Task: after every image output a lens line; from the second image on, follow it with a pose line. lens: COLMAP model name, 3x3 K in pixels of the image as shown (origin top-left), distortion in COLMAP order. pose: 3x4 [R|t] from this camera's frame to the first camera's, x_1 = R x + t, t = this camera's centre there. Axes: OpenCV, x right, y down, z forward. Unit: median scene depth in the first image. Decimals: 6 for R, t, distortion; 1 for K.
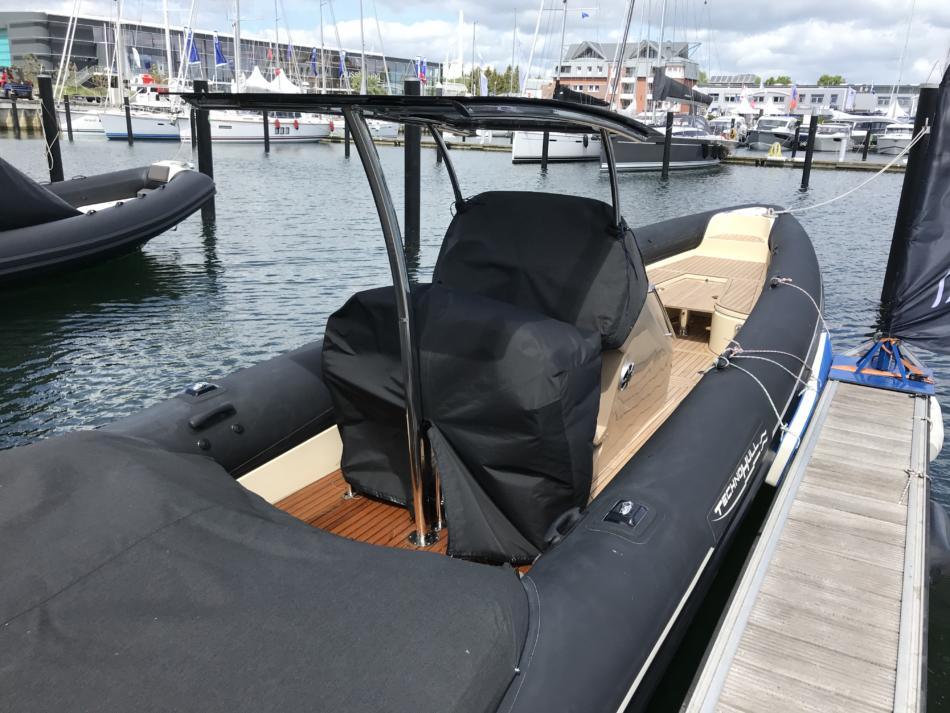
lens RADIAL K [[760.0, 0, 449.9], [0, 760.0, 358.0], [0, 0, 1]] dist [-0.085068, -0.002225]
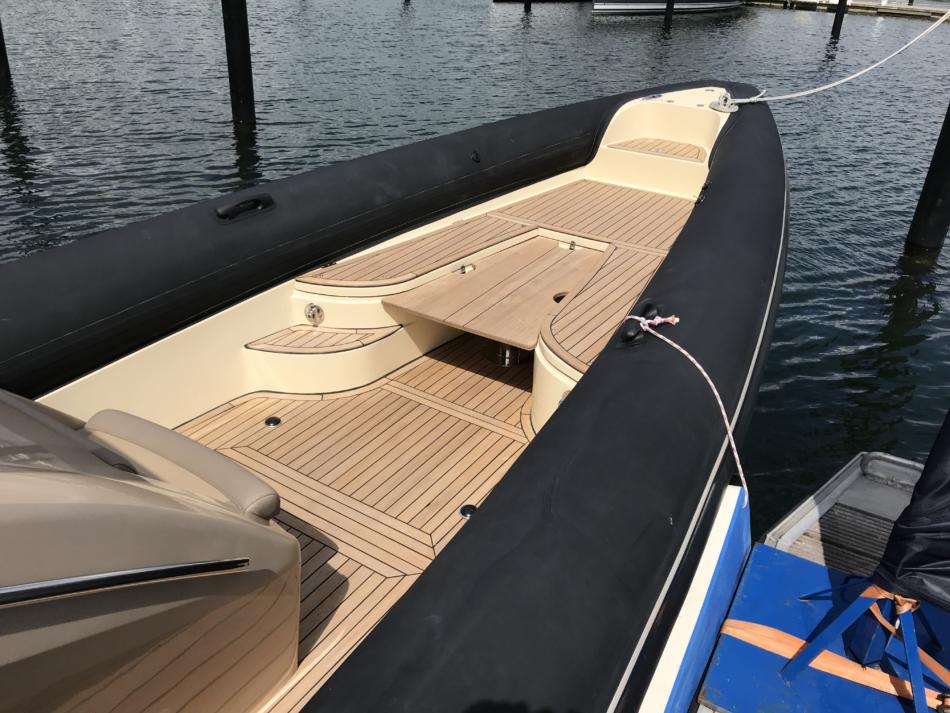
lens RADIAL K [[760.0, 0, 449.9], [0, 760.0, 358.0], [0, 0, 1]] dist [-0.085068, -0.002225]
pose [[0.999653, 0.009820, -0.024449, 0.225910], [-0.004937, 0.981324, 0.192301, -0.105787], [0.025881, -0.192113, 0.981031, 0.388549]]
